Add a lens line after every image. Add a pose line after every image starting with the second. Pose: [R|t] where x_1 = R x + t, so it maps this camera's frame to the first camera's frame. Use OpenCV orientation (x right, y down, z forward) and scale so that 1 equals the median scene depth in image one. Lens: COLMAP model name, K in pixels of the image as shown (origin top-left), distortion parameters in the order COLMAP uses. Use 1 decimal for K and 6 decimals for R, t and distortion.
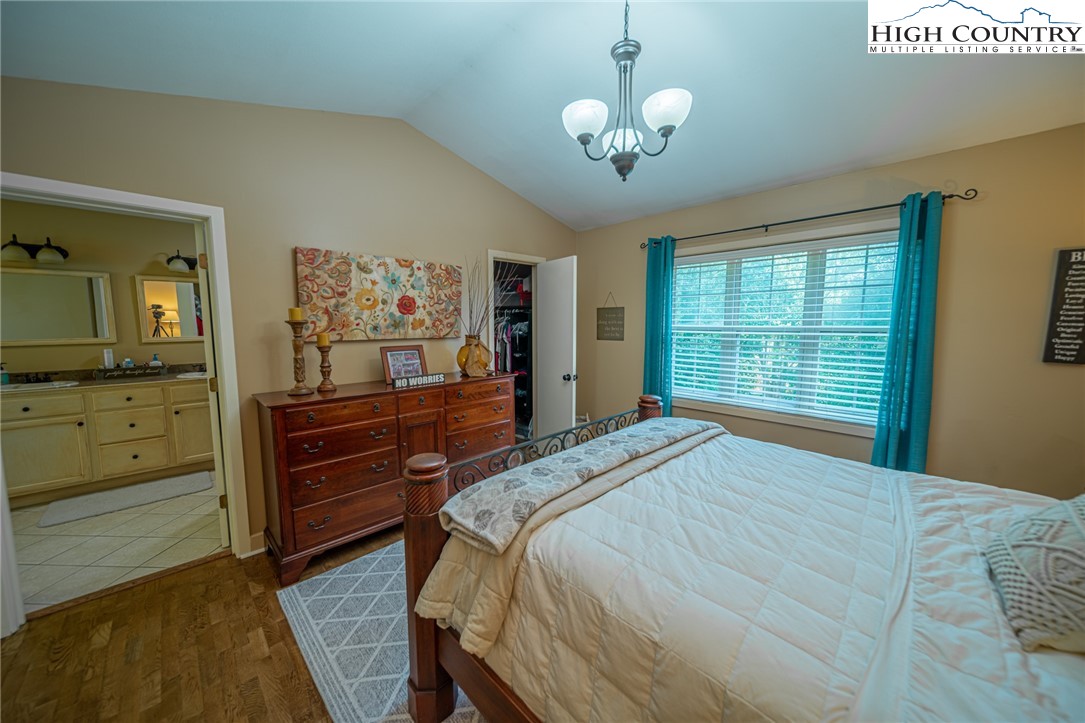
lens RADIAL K [[382.1, 0, 539.7], [0, 382.1, 348.0], [0, 0, 1]] dist [-0.004251, 0.000019]
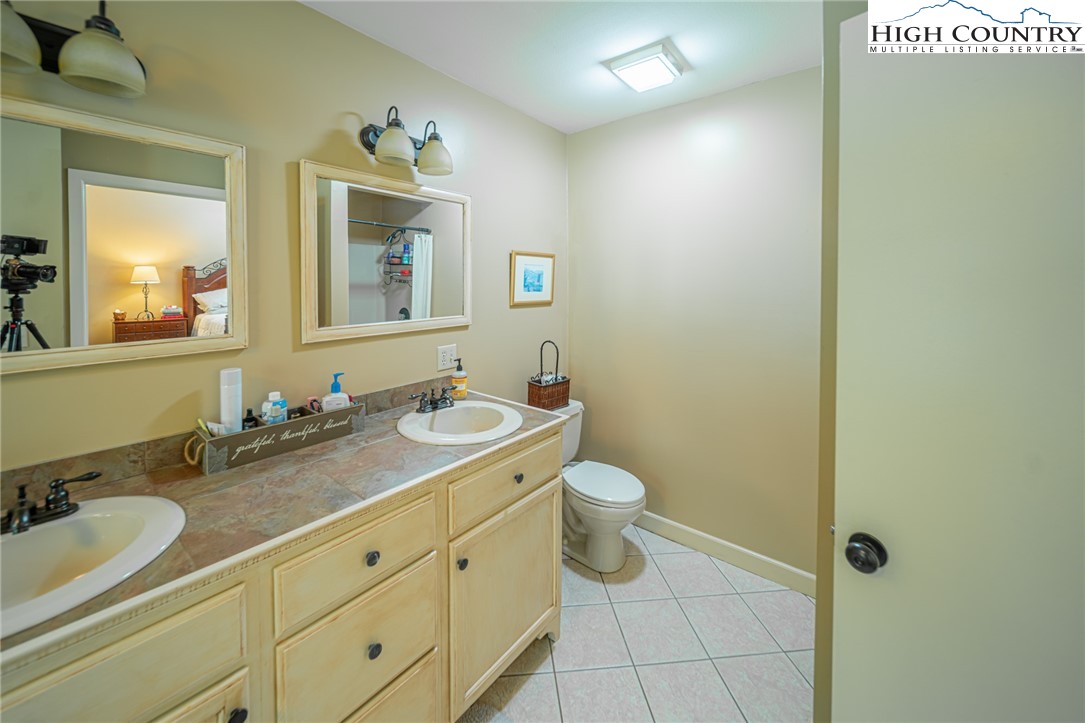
lens RADIAL K [[411.0, 0, 530.0], [0, 411.0, 289.1], [0, 0, 1]] dist [-0.000503, -0.000240]
pose [[0.995479, 0.009662, 0.094486, -0.930626], [-0.003979, 0.998181, -0.060153, -0.047248], [-0.094895, 0.059505, 0.993707, 0.626507]]
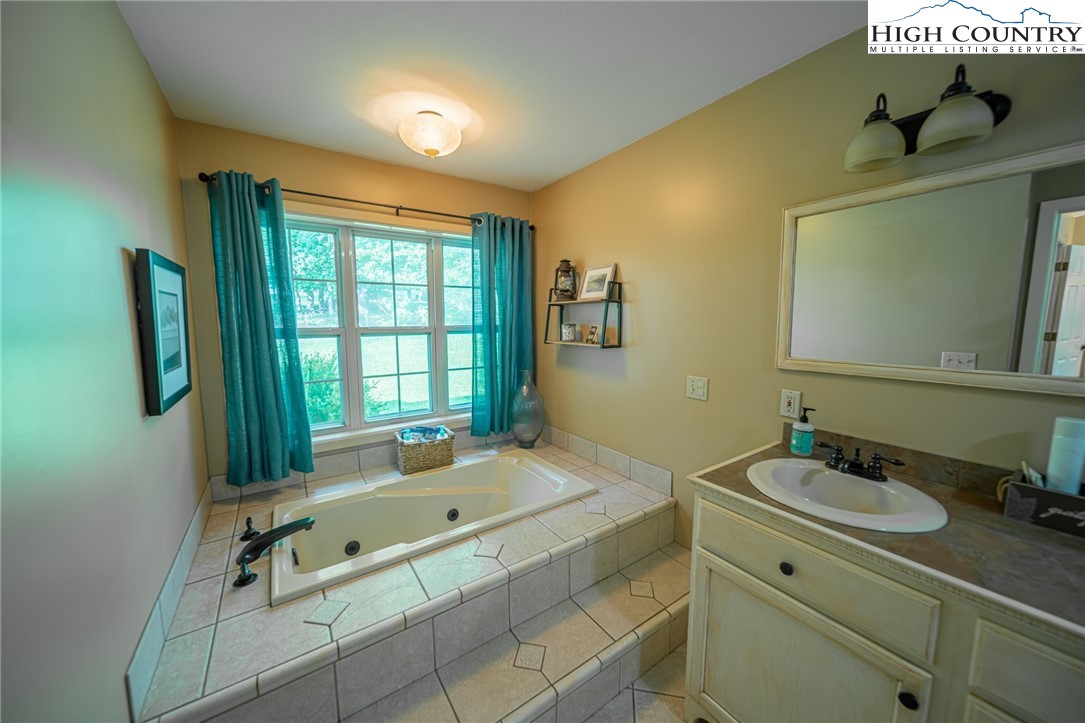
lens RADIAL K [[382.1, 0, 543.0], [0, 382.1, 363.4], [0, 0, 1]] dist [-0.004251, 0.000019]
pose [[-0.175187, 0.129661, -0.975960, -0.819947], [-0.068715, 0.987262, 0.143497, -0.051467], [0.982134, 0.092202, -0.164046, 0.674284]]
